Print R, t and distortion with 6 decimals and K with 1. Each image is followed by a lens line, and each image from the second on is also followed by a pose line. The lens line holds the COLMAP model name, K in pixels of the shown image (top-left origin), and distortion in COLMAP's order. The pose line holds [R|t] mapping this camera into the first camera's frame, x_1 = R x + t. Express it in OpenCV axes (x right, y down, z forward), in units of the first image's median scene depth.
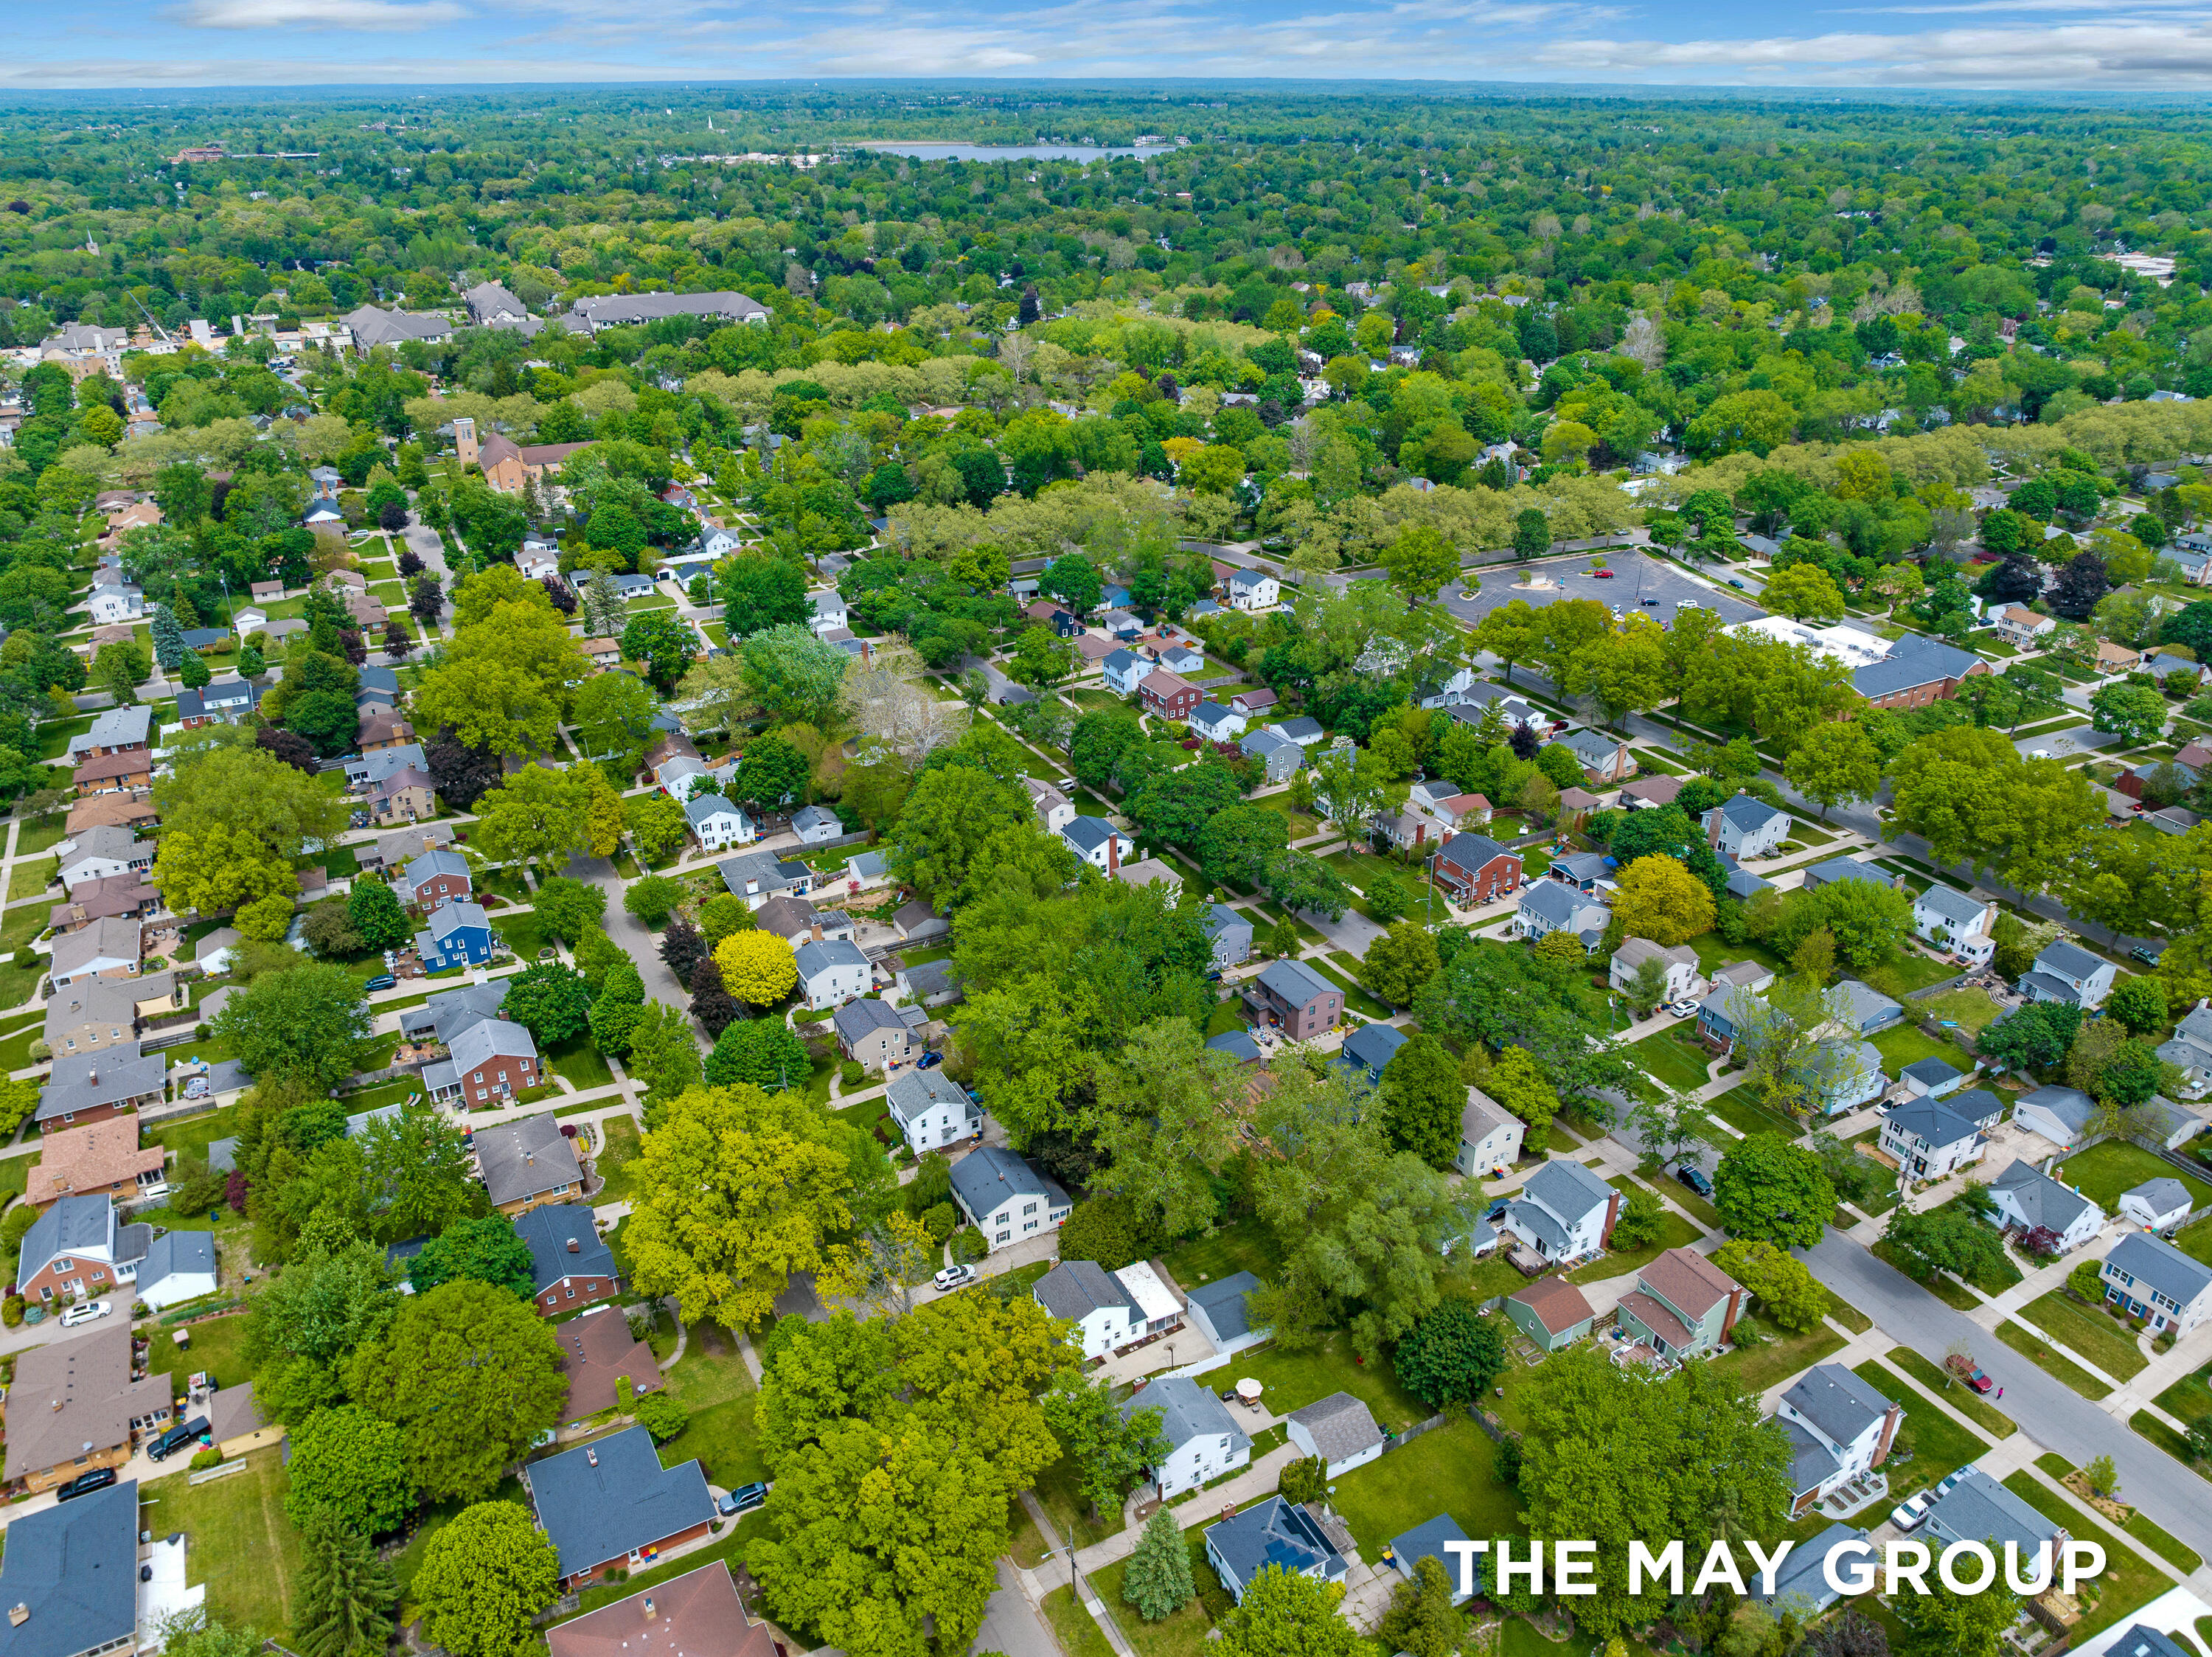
lens RADIAL K [[1554.1, 0, 1106.0], [0, 1554.1, 828.5], [0, 0, 1]] dist [-0.022776, 0.002876]
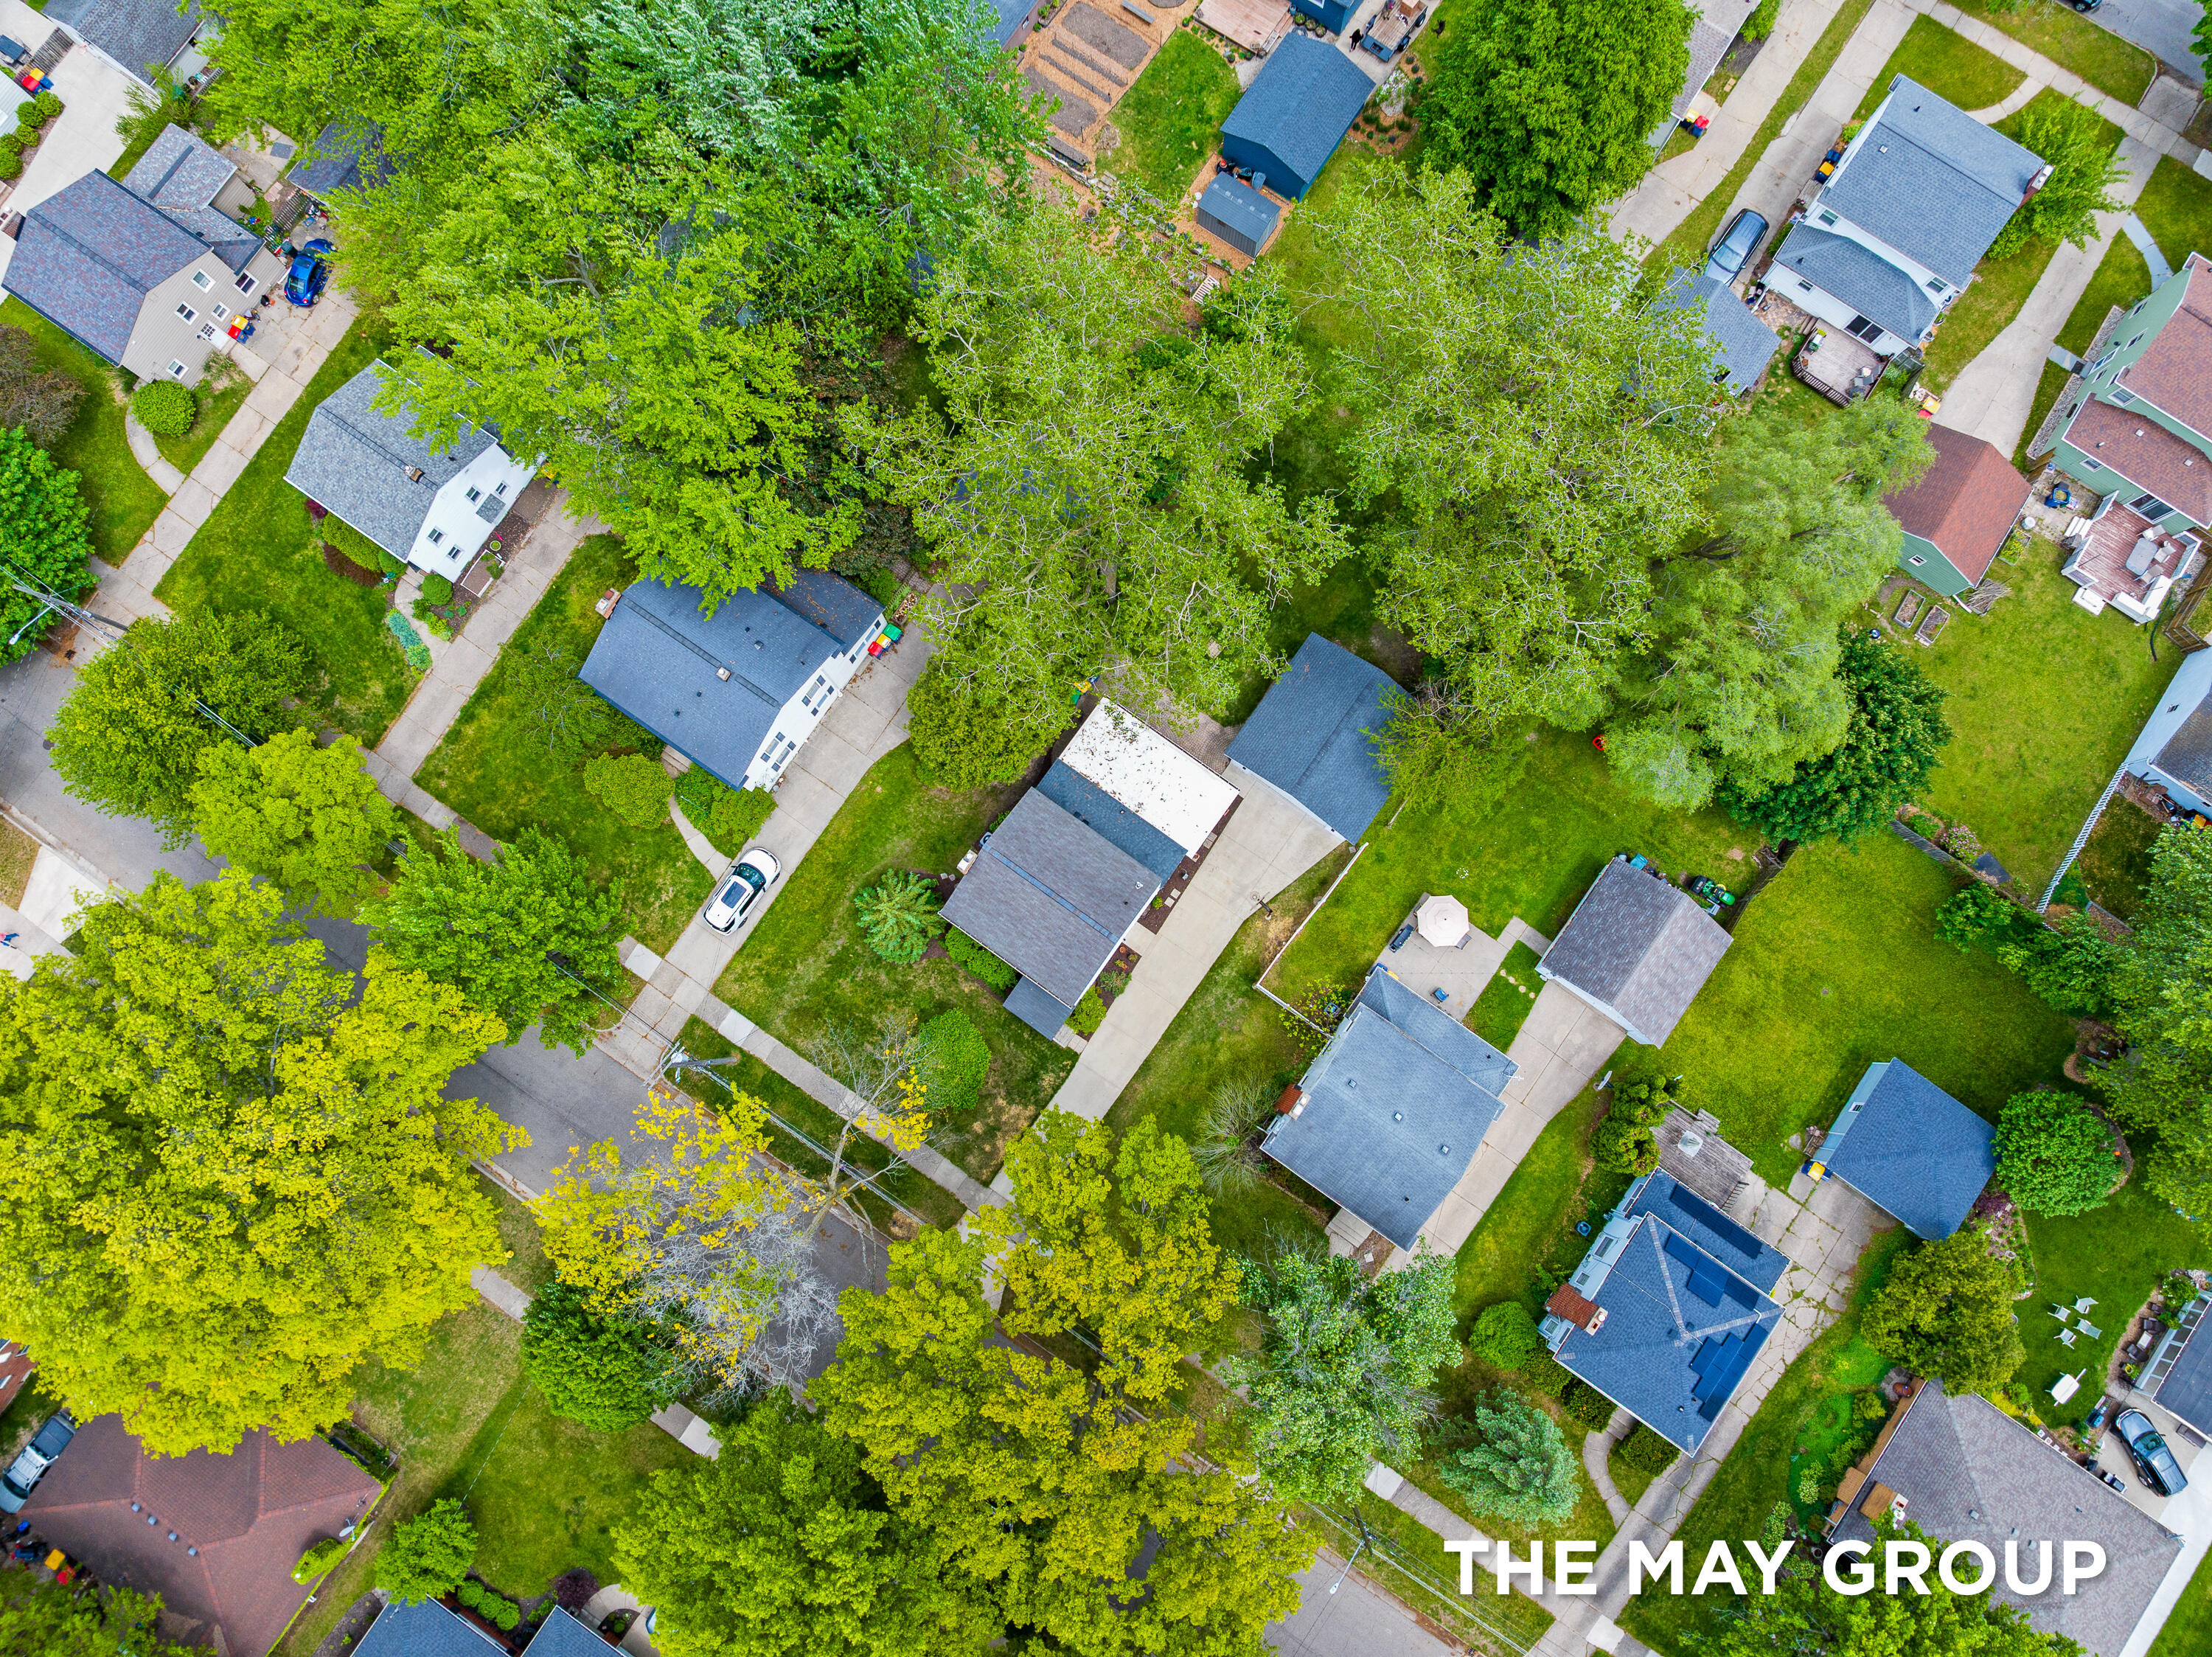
lens RADIAL K [[1554.1, 0, 1106.0], [0, 1554.1, 828.5], [0, 0, 1]] dist [-0.022776, 0.002876]
pose [[0.891983, -0.448410, 0.057409, -0.016380], [0.192237, 0.491171, 0.849586, -0.080182], [-0.409160, -0.746780, 0.524317, 0.592265]]
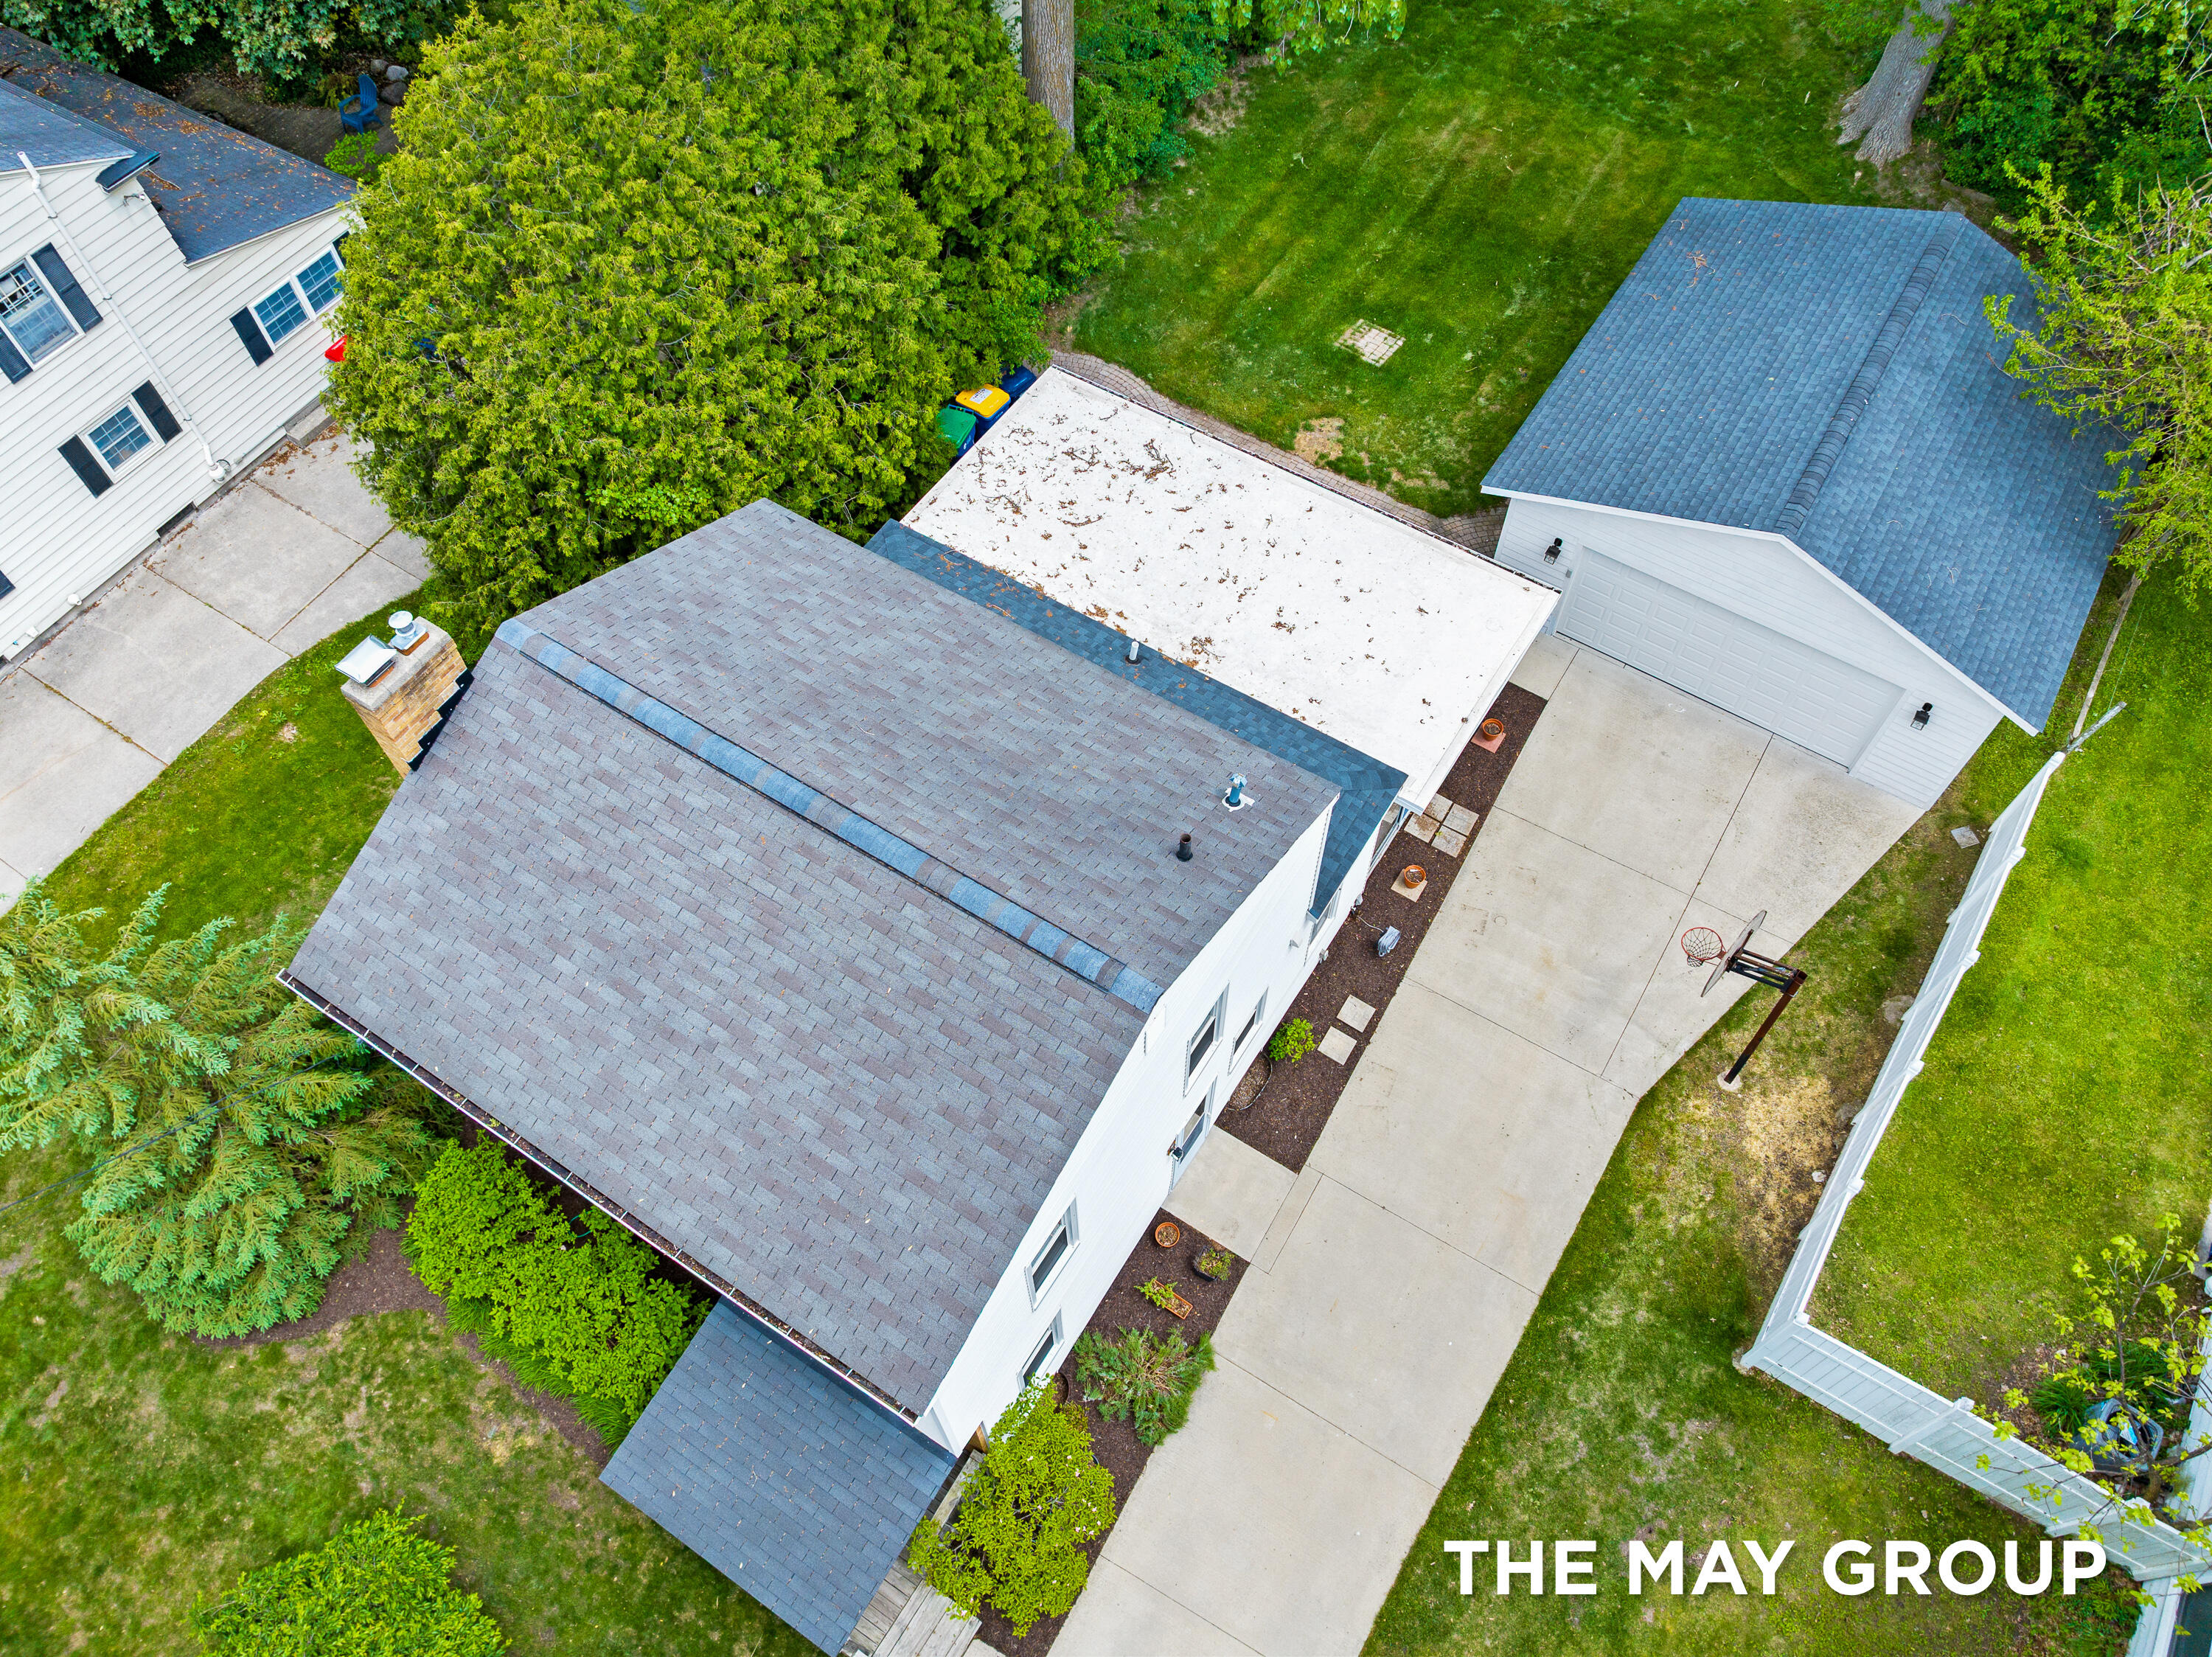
lens RADIAL K [[1554.1, 0, 1106.0], [0, 1554.1, 828.5], [0, 0, 1]] dist [-0.022776, 0.002876]
pose [[0.867581, -0.424709, 0.258699, -0.020618], [0.209415, 0.783857, 0.584563, 0.174494], [-0.451052, -0.452981, 0.769000, 0.705372]]
